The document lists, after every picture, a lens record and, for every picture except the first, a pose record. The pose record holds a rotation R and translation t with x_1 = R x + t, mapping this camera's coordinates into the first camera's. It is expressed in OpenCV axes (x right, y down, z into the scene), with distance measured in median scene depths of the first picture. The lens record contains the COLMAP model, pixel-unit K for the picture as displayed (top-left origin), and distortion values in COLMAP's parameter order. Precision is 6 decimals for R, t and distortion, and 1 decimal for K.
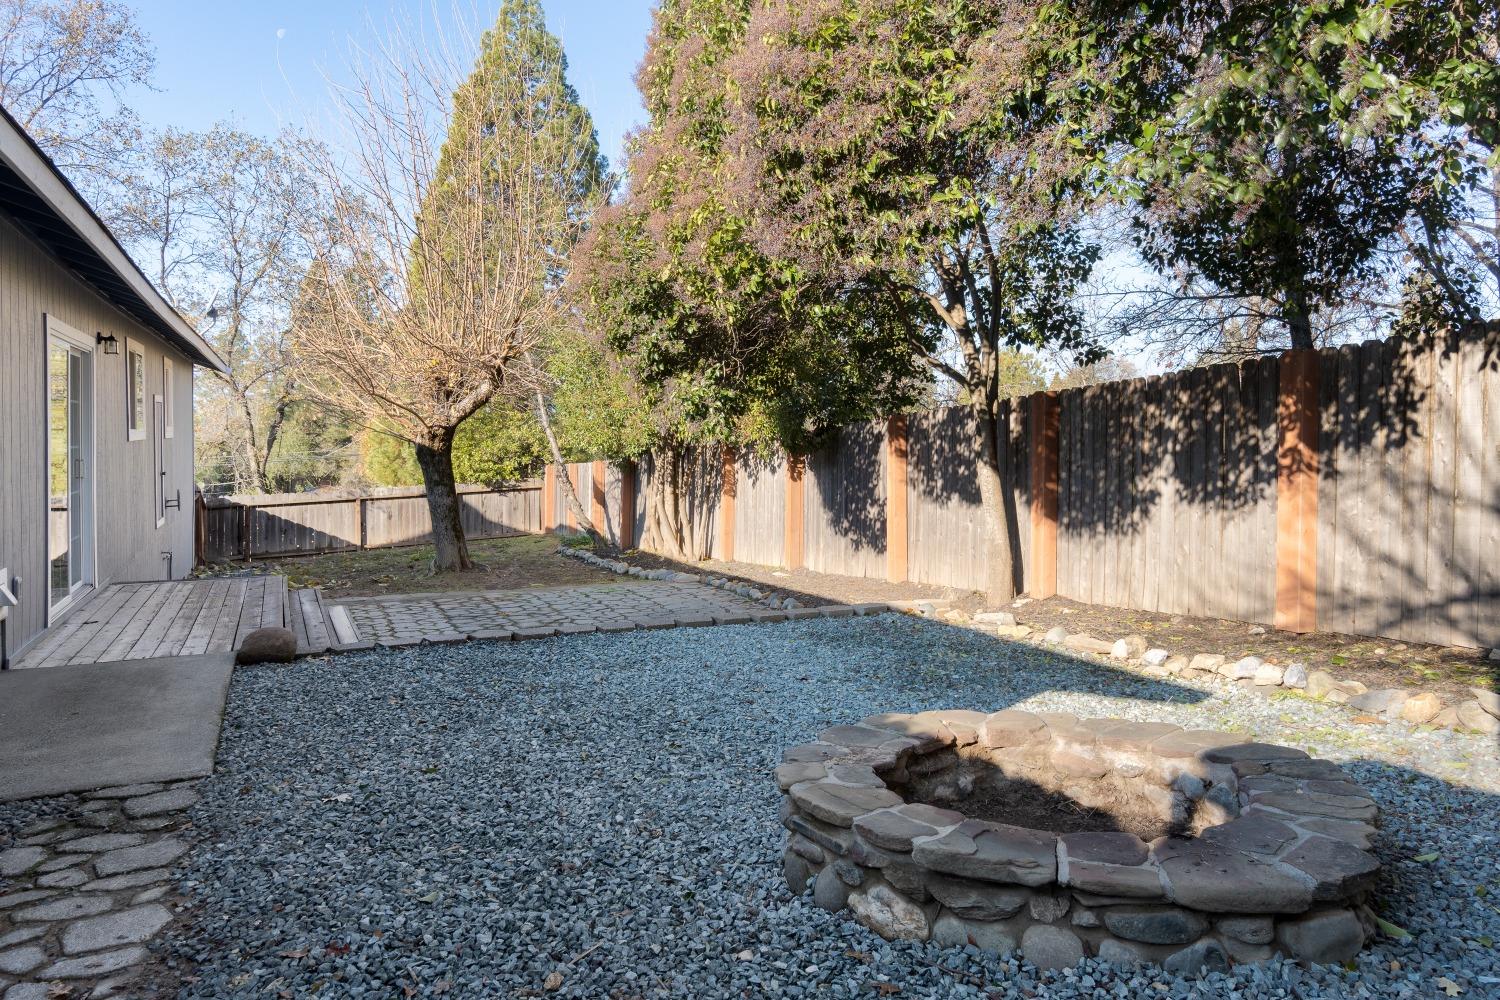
lens RADIAL K [[995.1, 0, 748.3], [0, 995.1, 495.9], [0, 0, 1]] dist [0.005139, 0.002258]
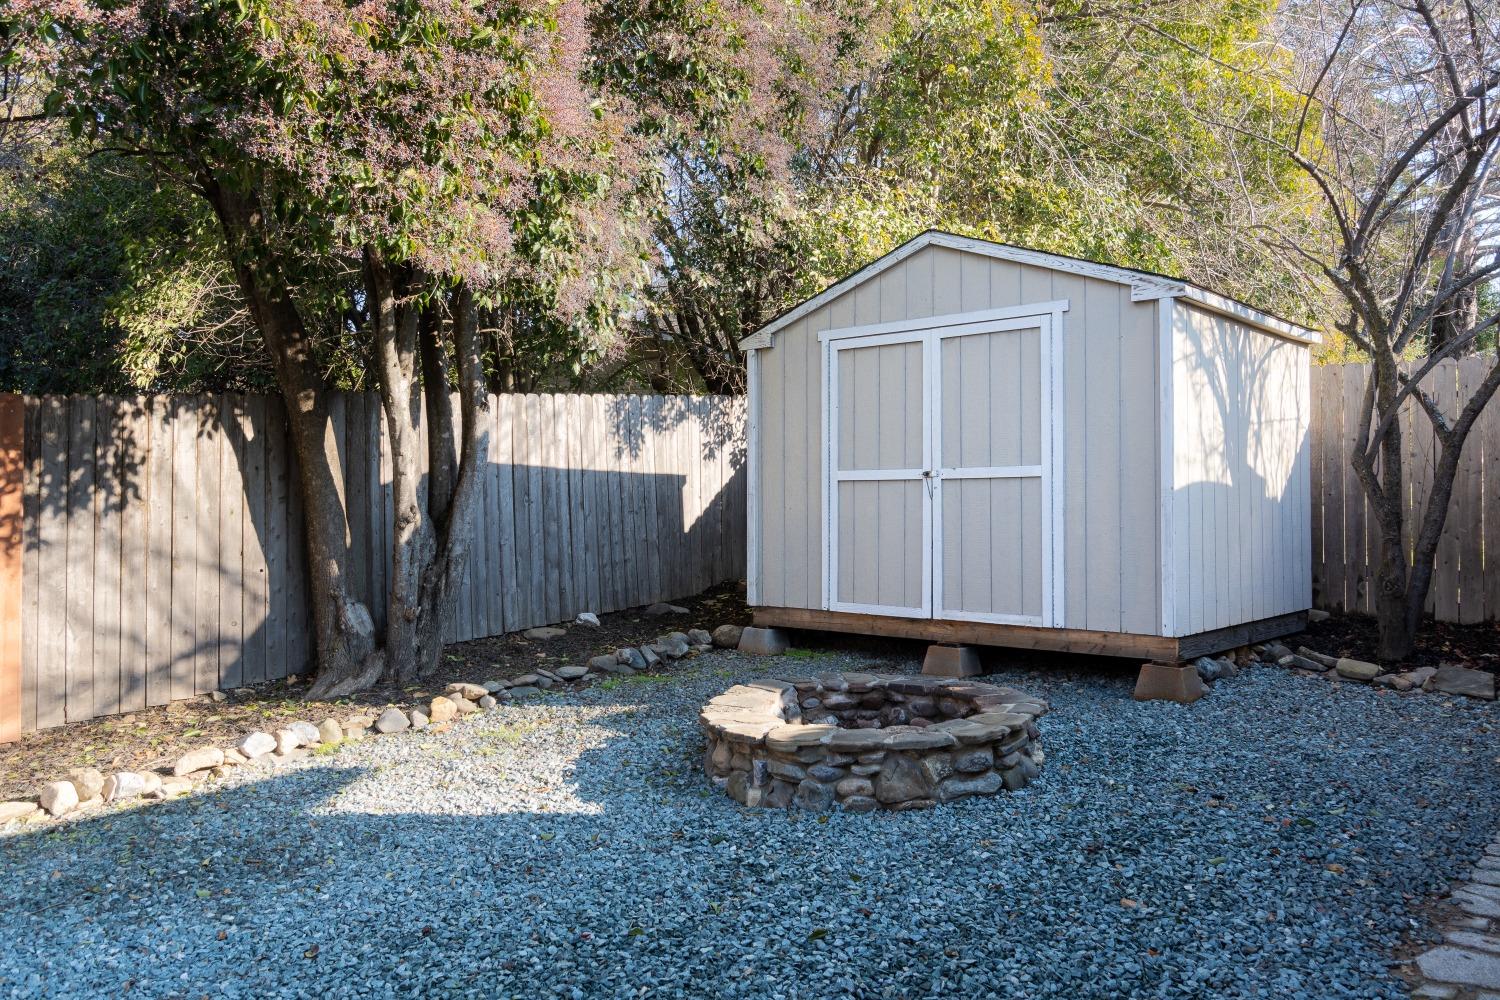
lens RADIAL K [[1161.8, 0, 748.5], [0, 1161.8, 499.4], [0, 0, 1]] dist [-0.012515, -0.001650]
pose [[-0.418019, 0.004052, 0.908429, -0.604080], [0.062694, 0.997735, 0.024398, -0.049556], [-0.906272, 0.067152, -0.417326, 0.919060]]
